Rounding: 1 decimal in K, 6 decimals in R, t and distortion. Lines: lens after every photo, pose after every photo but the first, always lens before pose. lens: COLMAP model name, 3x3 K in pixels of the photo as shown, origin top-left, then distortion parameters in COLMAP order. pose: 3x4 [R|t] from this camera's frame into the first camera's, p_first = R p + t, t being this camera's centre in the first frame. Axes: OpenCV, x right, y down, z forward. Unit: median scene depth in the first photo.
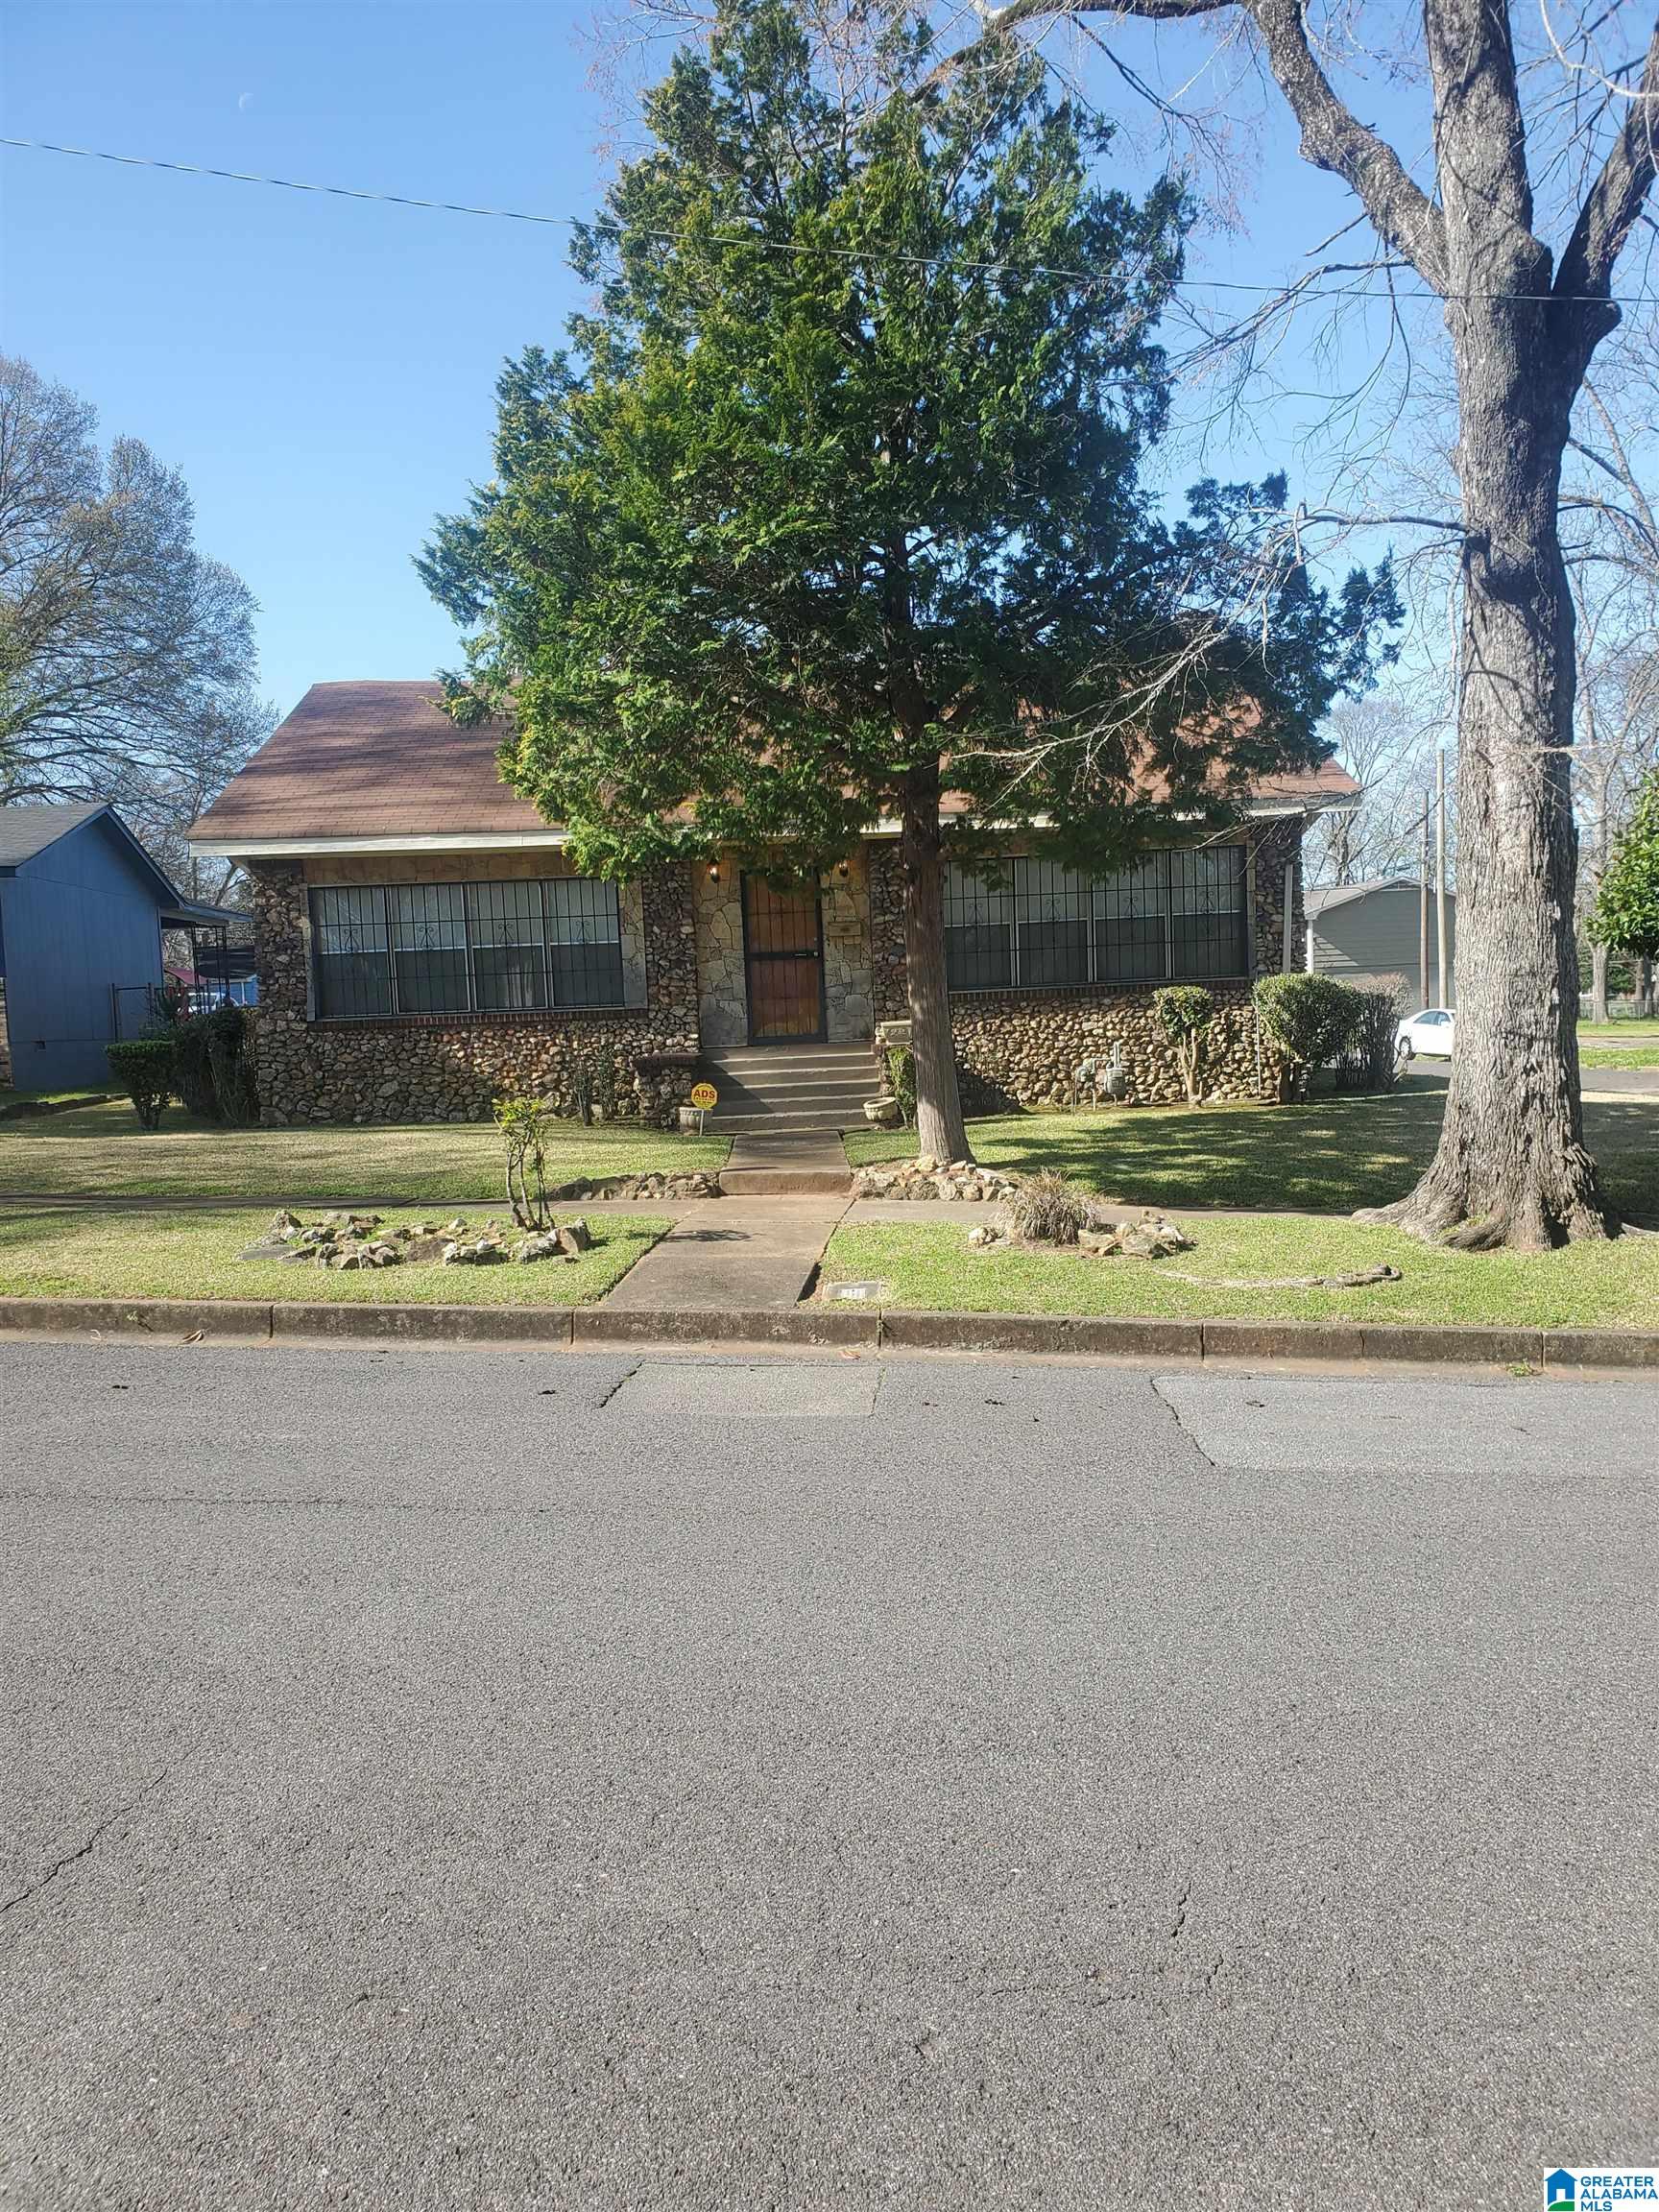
lens RADIAL K [[1696.5, 0, 828.3], [0, 1696.5, 1105.9], [0, 0, 1]] dist [0.052799, -0.007900]
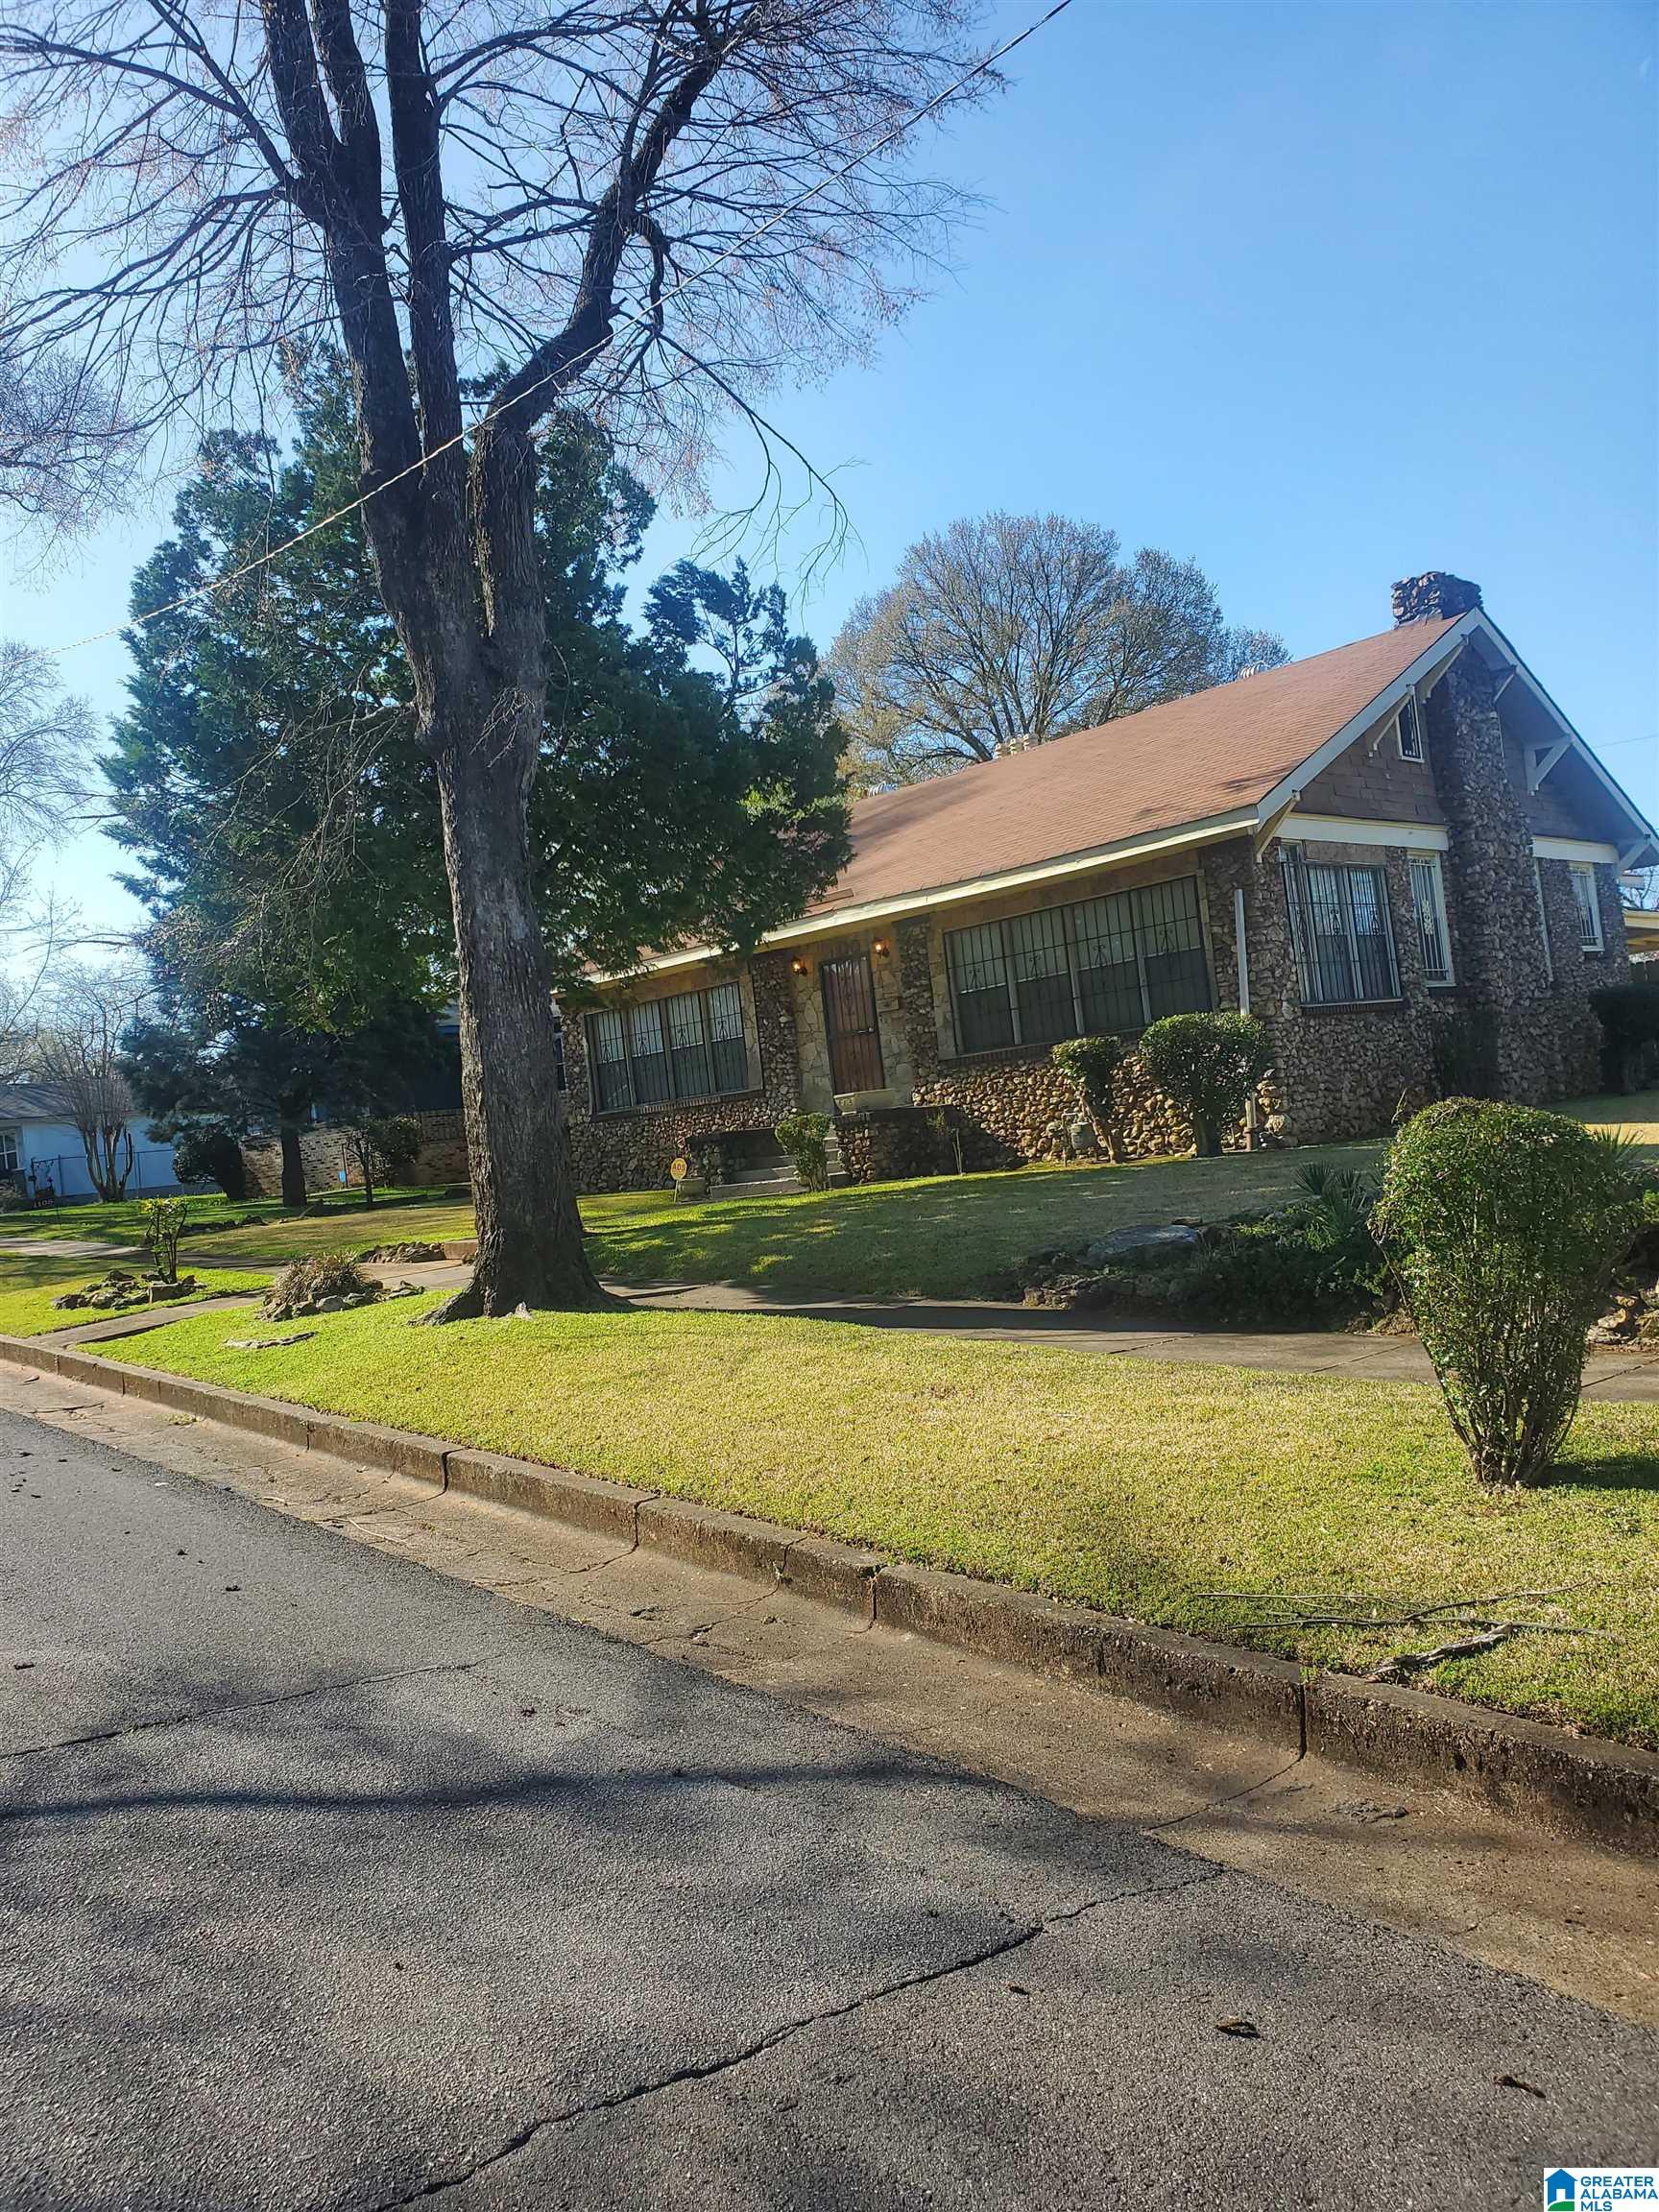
lens RADIAL K [[1696.5, 0, 826.2], [0, 1696.5, 1082.6], [0, 0, 1]] dist [0.052799, -0.007900]
pose [[0.695960, -0.060807, -0.715501, 0.755832], [0.047914, 0.998120, -0.038220, -0.014945], [0.716480, -0.007683, 0.697565, 0.211864]]
